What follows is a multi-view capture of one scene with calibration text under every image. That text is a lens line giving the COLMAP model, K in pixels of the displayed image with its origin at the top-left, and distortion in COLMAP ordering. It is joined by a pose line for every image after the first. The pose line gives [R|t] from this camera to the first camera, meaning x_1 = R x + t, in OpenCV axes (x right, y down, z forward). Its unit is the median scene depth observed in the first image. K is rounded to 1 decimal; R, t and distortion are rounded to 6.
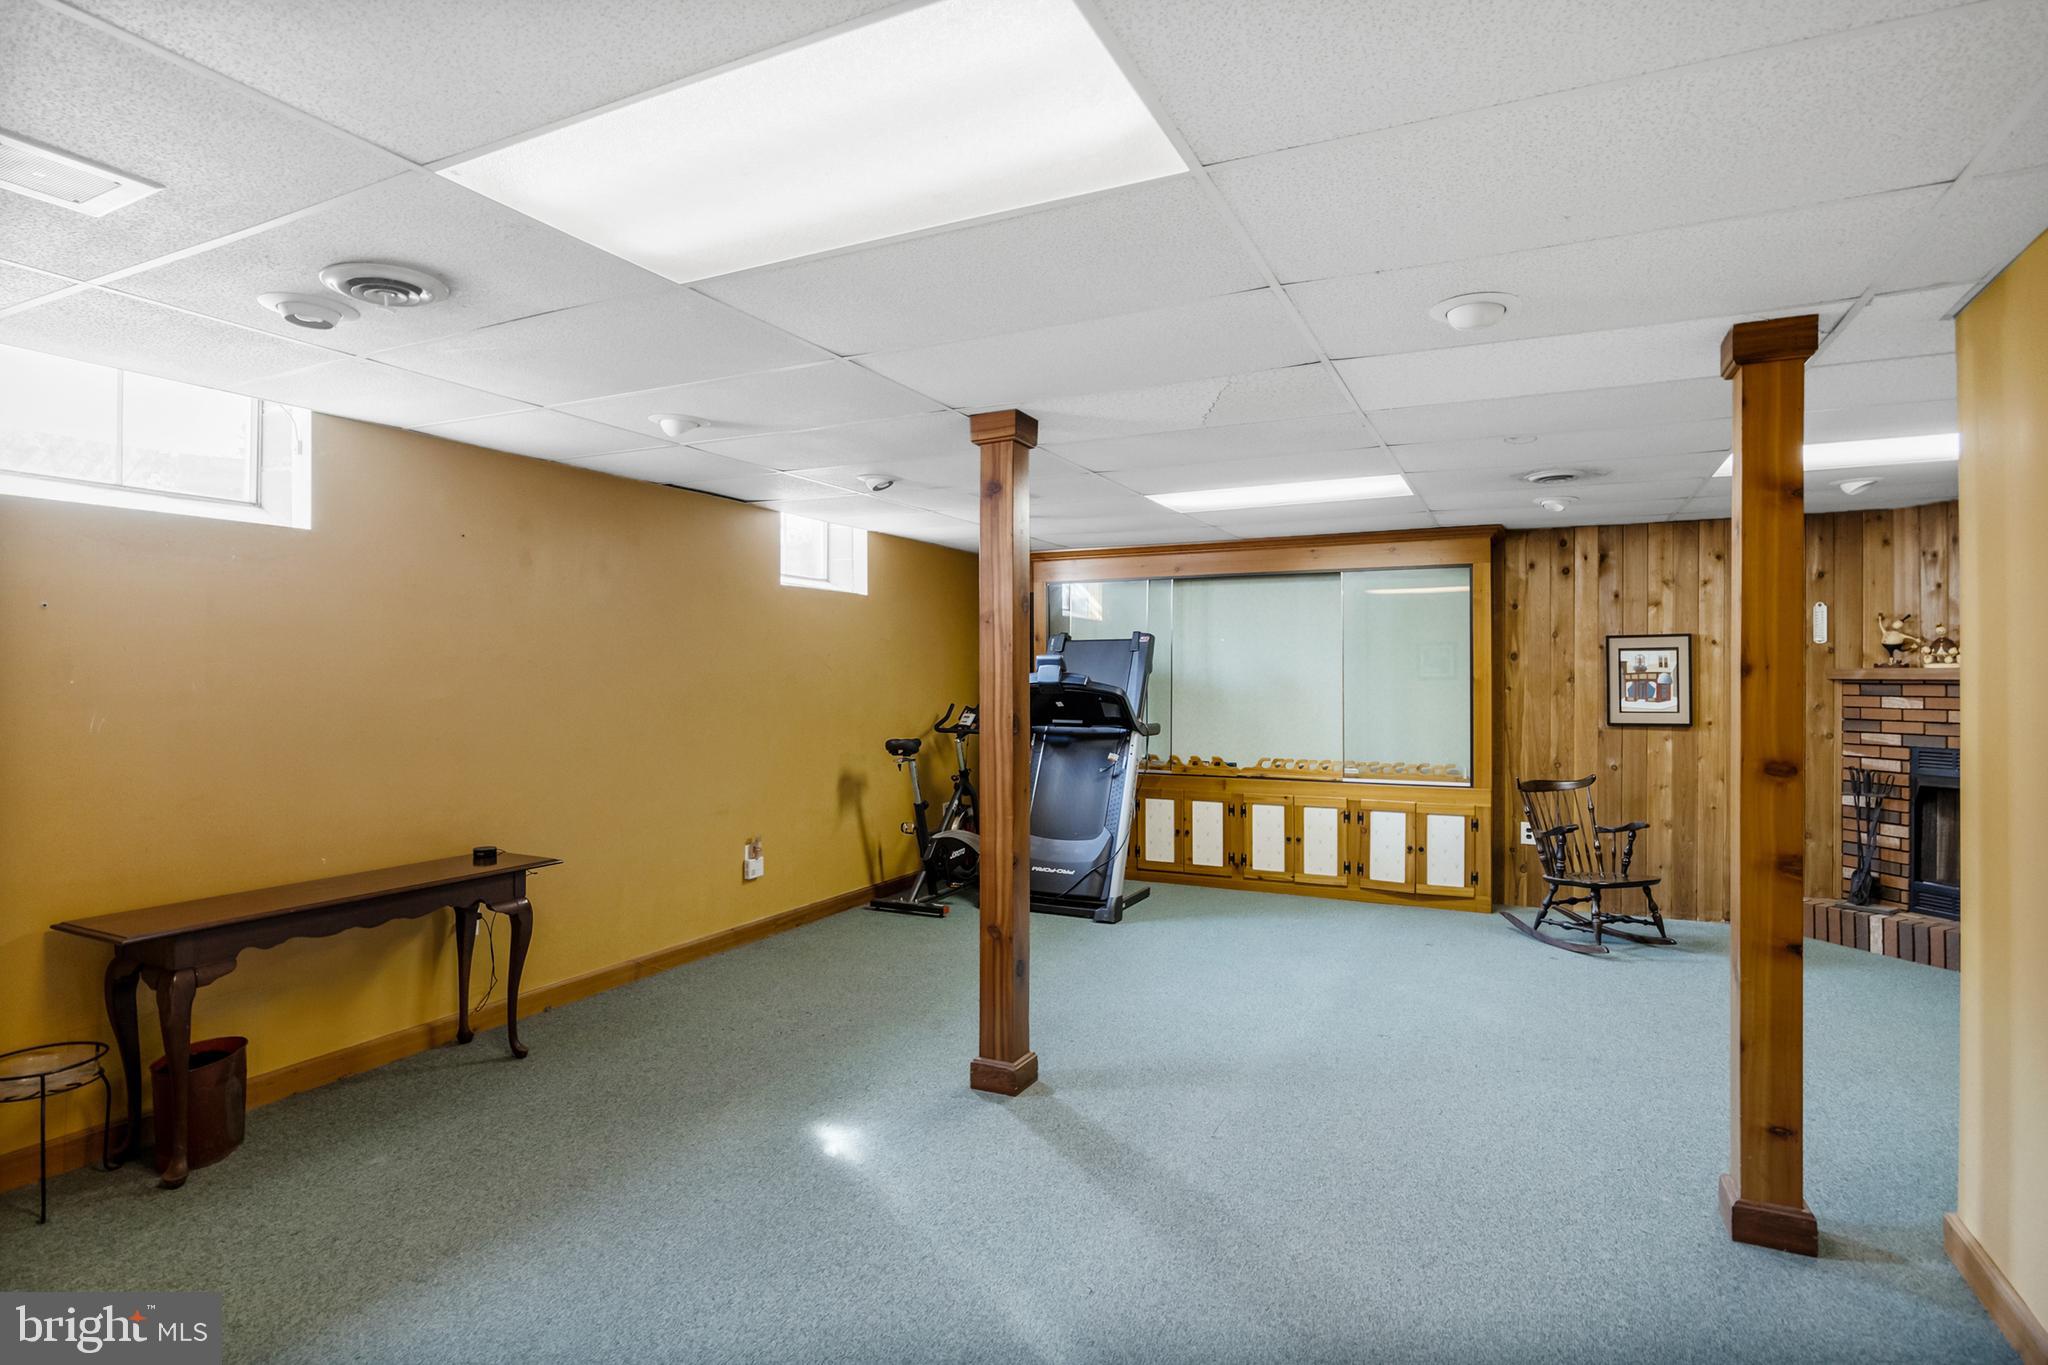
lens RADIAL K [[1044.5, 0, 1024.5], [0, 1044.5, 677.3], [0, 0, 1]] dist [-0.011212, -0.000928]
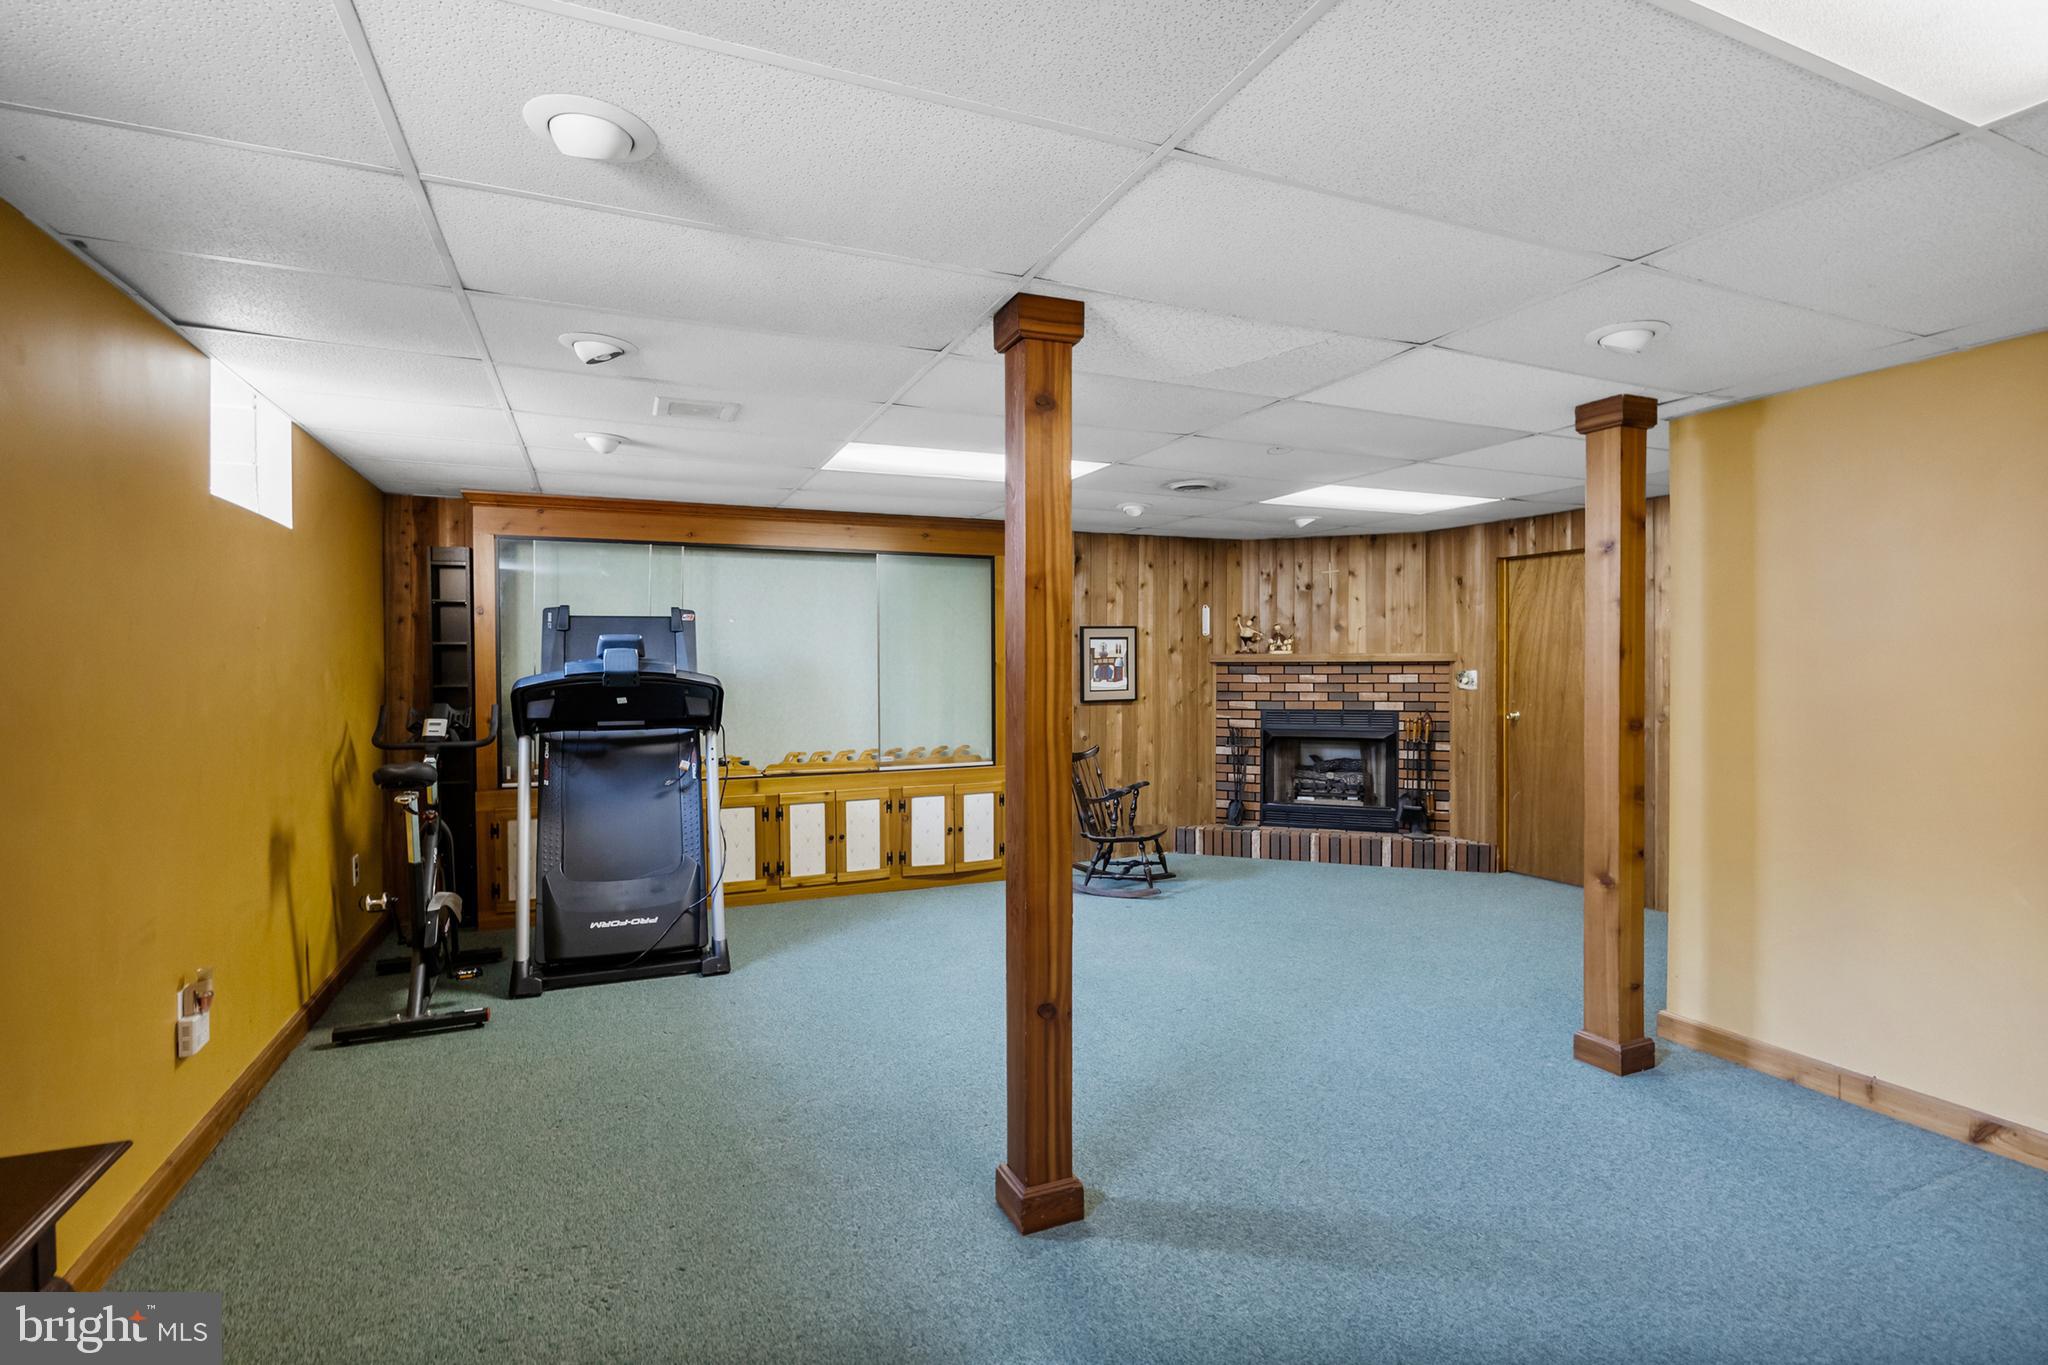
lens RADIAL K [[983.4, 0, 1028.8], [0, 983.4, 681.7], [0, 0, 1]] dist [-0.017262, 0.000020]
pose [[0.637283, -0.019819, 0.770375, -0.343967], [0.005909, 0.999766, 0.020832, -0.000870], [-0.770607, -0.008723, 0.637251, 0.350103]]
